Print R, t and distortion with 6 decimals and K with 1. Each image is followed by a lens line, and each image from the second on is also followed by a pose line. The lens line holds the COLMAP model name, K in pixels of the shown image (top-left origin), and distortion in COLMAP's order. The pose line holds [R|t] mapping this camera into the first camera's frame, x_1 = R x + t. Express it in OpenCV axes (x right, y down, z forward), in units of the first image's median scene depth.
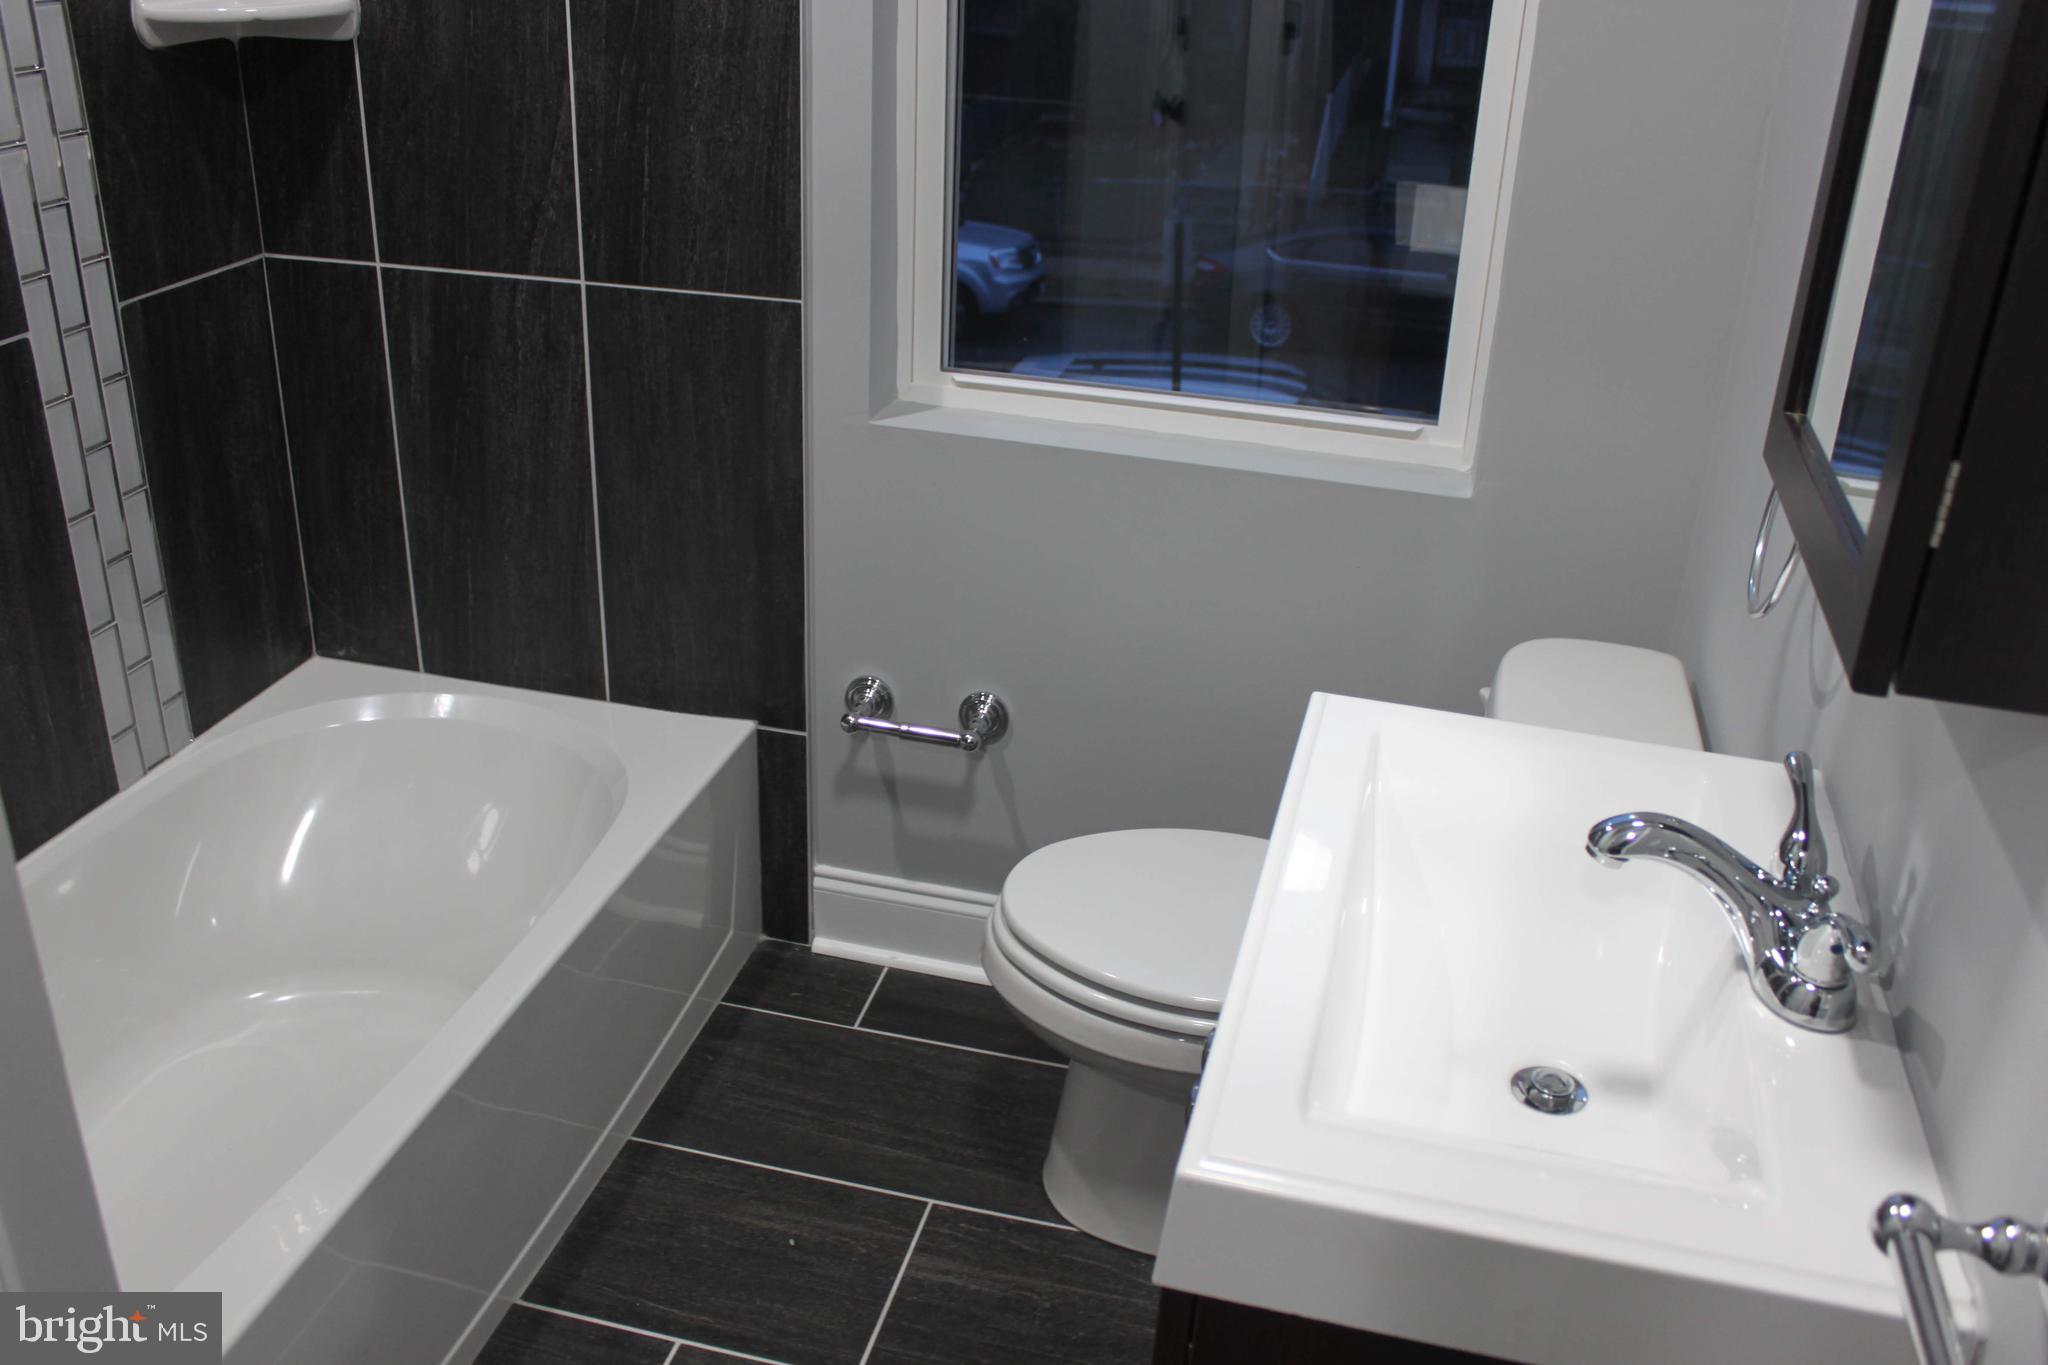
lens RADIAL K [[1763.0, 0, 1018.5], [0, 1763.0, 678.7], [0, 0, 1]] dist [-0.153038, 0.117001]
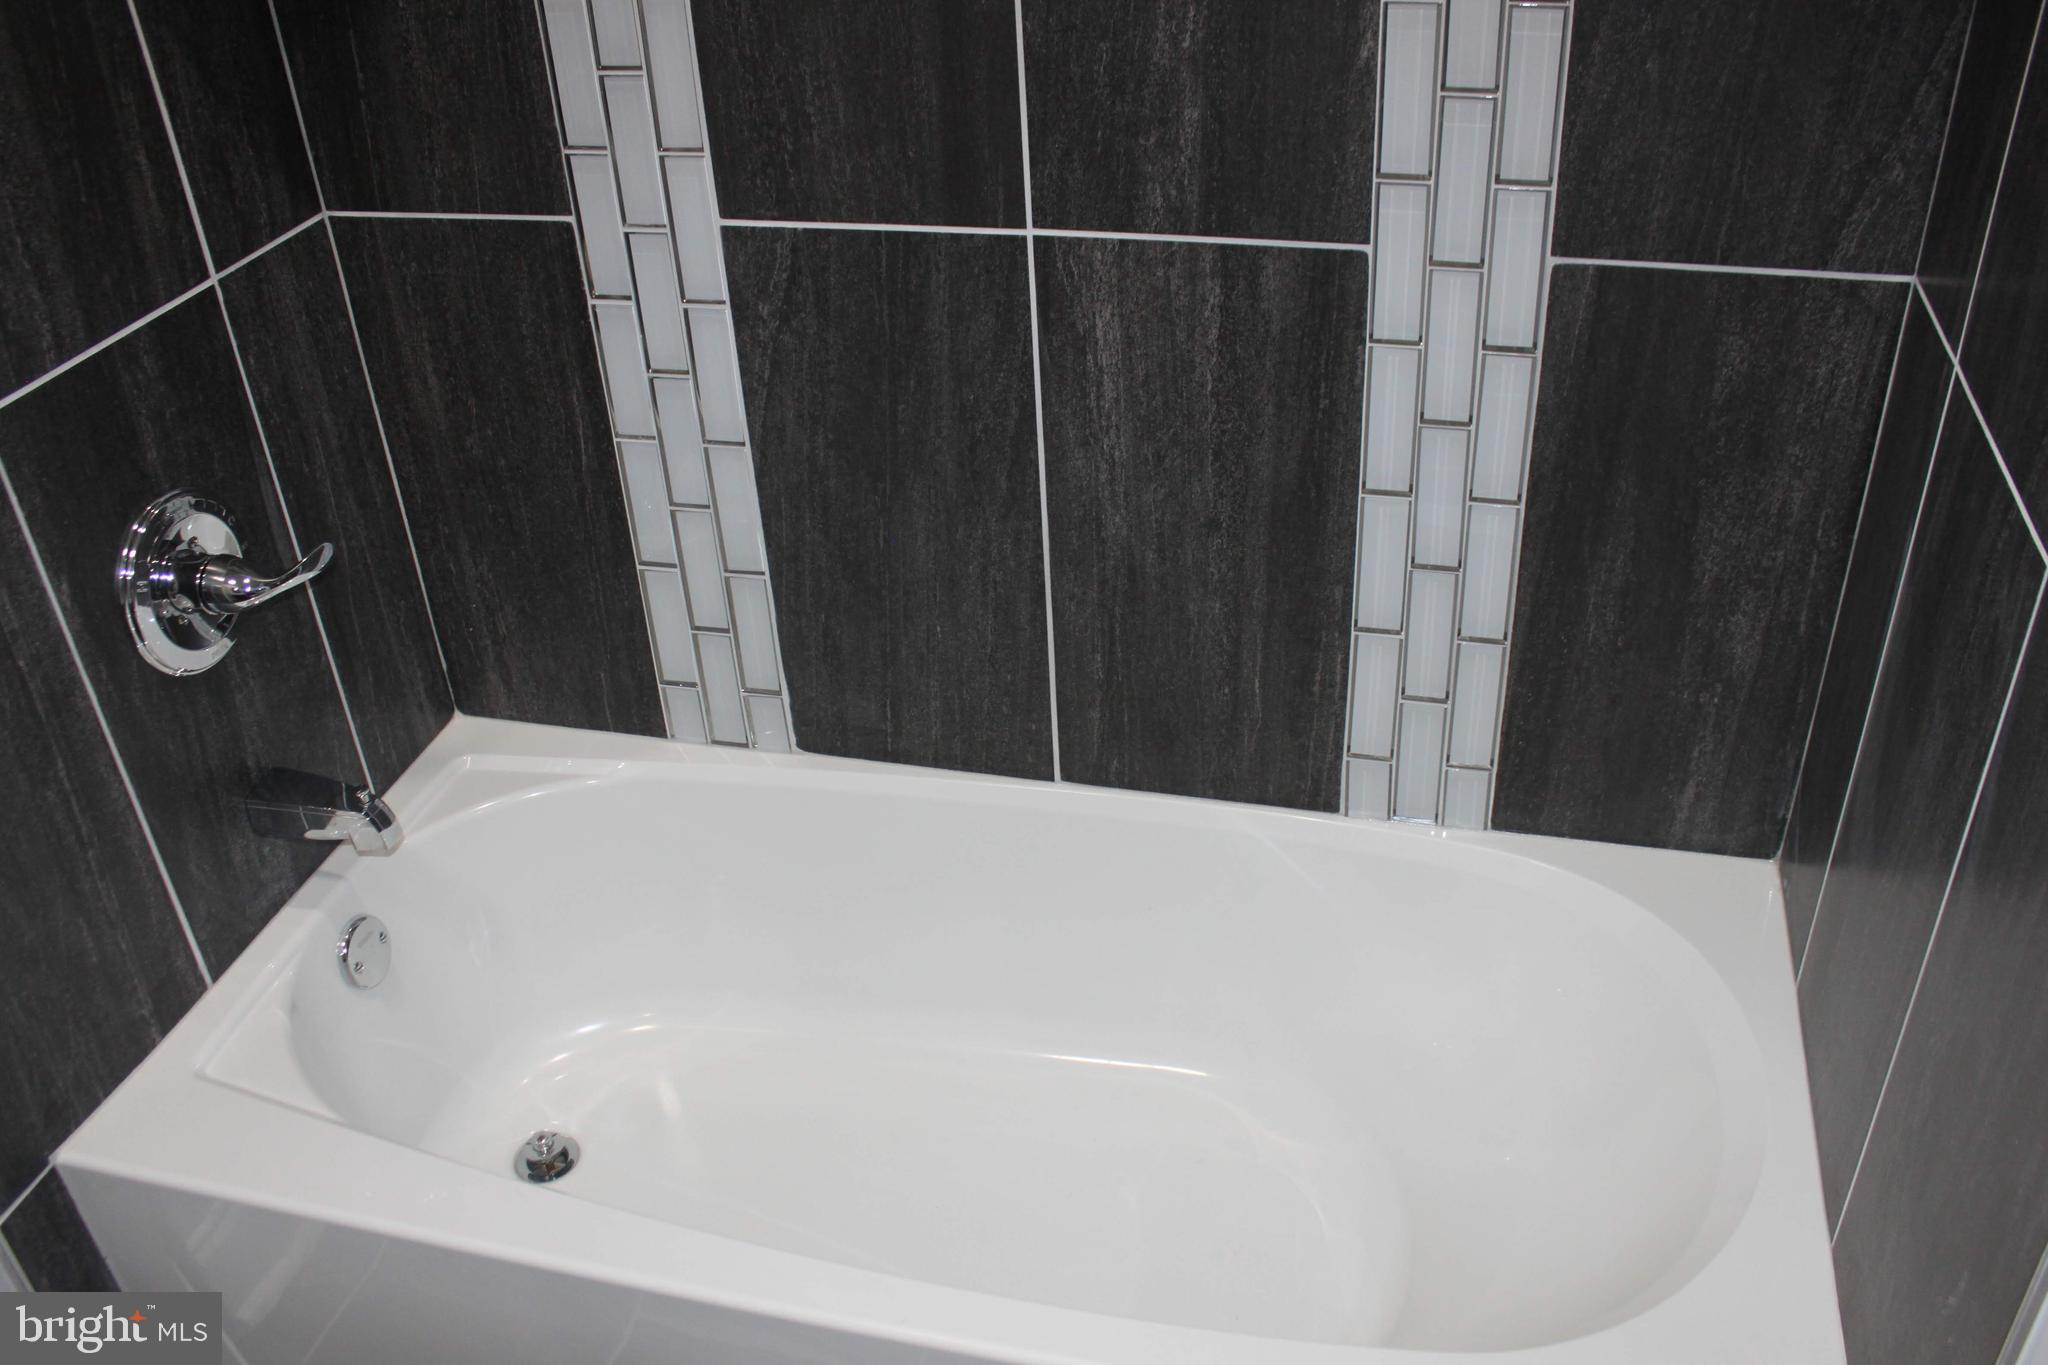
lens RADIAL K [[1763.0, 0, 1021.9], [0, 1763.0, 691.9], [0, 0, 1]] dist [-0.153038, 0.117001]
pose [[-0.024821, 0.501971, -0.864528, 0.172109], [-0.387579, 0.792324, 0.471175, -0.332646], [0.921502, 0.346767, 0.174887, 0.749915]]
